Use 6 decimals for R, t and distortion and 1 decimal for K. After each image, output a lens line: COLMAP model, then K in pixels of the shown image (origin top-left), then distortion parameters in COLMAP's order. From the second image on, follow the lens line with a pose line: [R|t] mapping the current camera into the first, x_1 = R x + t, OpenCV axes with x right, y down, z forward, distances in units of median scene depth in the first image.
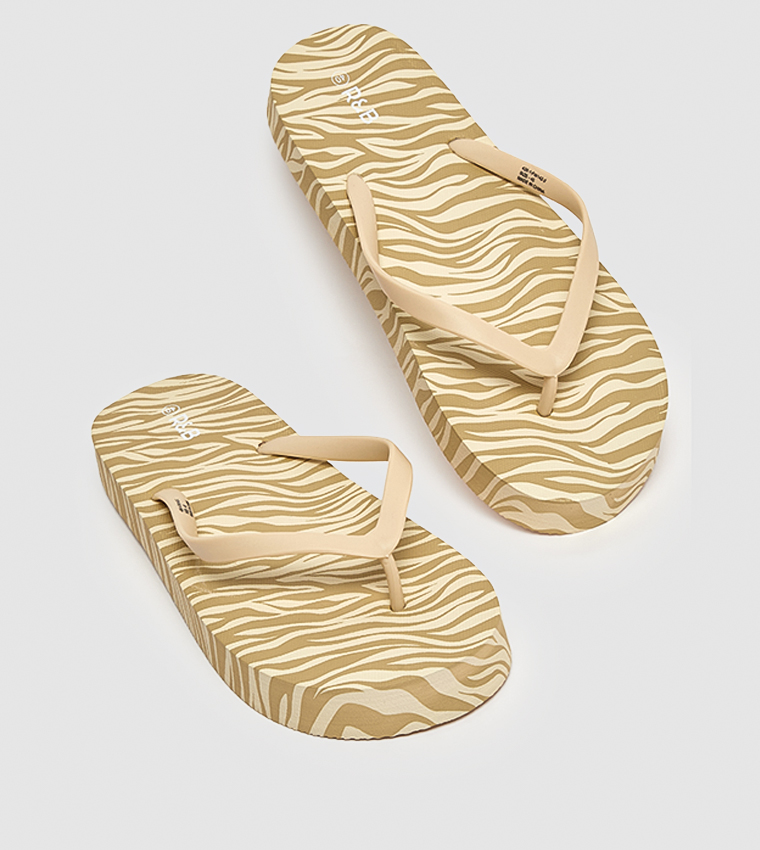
lens RADIAL K [[1154.8, 0, 380.0], [0, 1154.8, 425.0], [0, 0, 1]] dist [-0.031589, -0.101130]
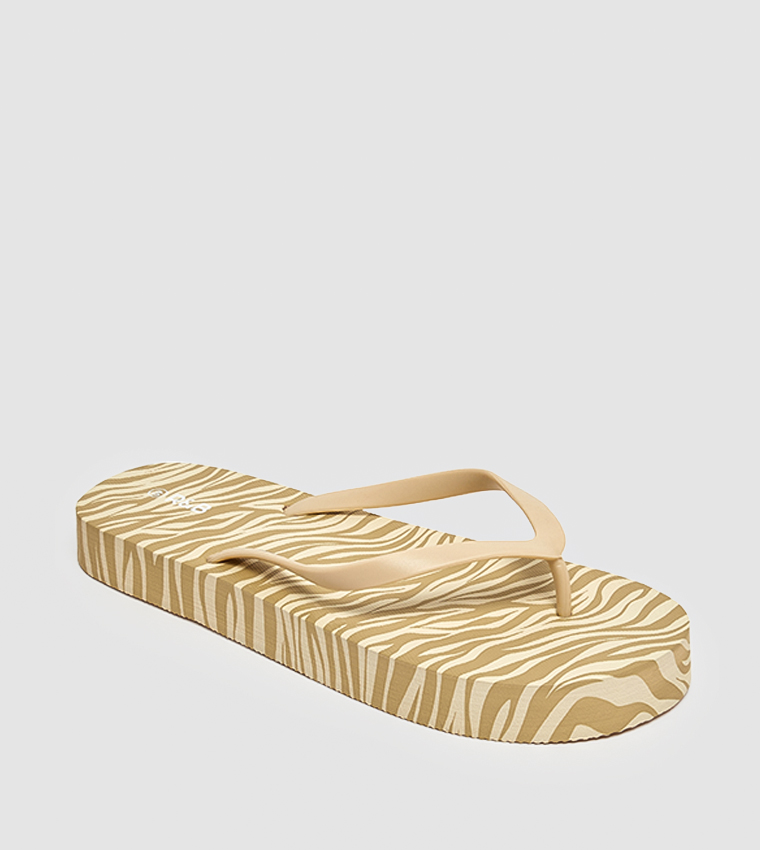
lens RADIAL K [[1154.8, 0, 380.0], [0, 1154.8, 425.0], [0, 0, 1]] dist [-0.031589, -0.101130]
pose [[0.982163, -0.078946, 0.170656, -0.288309], [0.097486, 0.989879, -0.103132, 0.085593], [-0.160787, 0.117929, 0.979919, 0.059368]]
